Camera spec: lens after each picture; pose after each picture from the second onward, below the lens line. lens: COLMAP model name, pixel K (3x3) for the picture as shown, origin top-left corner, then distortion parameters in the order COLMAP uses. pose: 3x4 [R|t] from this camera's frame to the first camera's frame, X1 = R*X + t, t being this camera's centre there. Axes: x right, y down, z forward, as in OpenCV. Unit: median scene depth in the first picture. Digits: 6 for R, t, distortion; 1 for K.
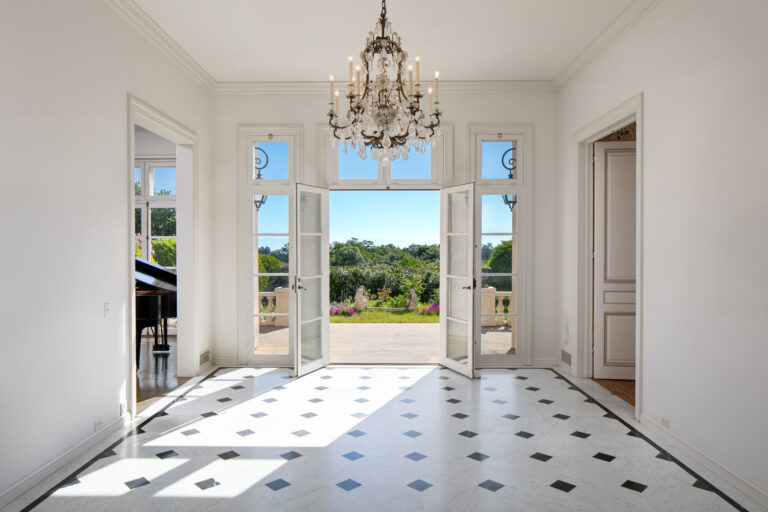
lens RADIAL K [[522.1, 0, 384.0], [0, 522.1, 256.0], [0, 0, 1]] dist [-0.001599, -0.000277]
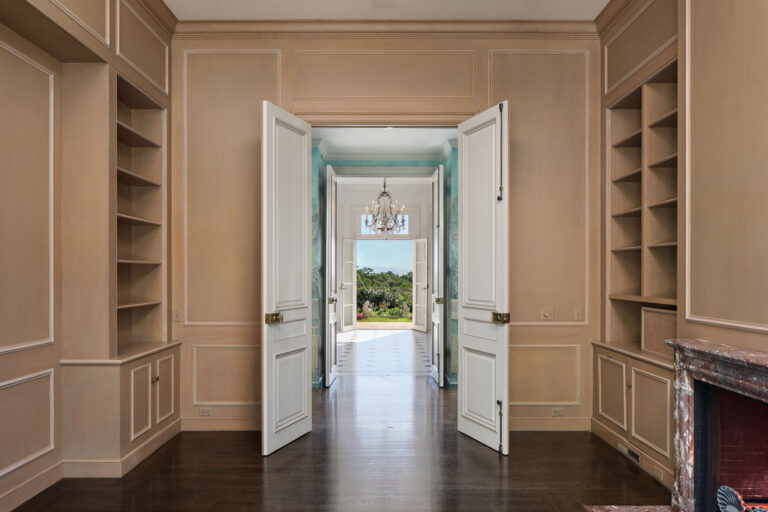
lens RADIAL K [[522.1, 0, 384.0], [0, 522.1, 256.0], [0, 0, 1]] dist [-0.001599, -0.000277]
pose [[0.999963, 0.008536, -0.000438, -0.000548], [-0.008548, 0.998585, -0.052488, 0.027869], [-0.000011, 0.052490, 0.998621, -0.719208]]
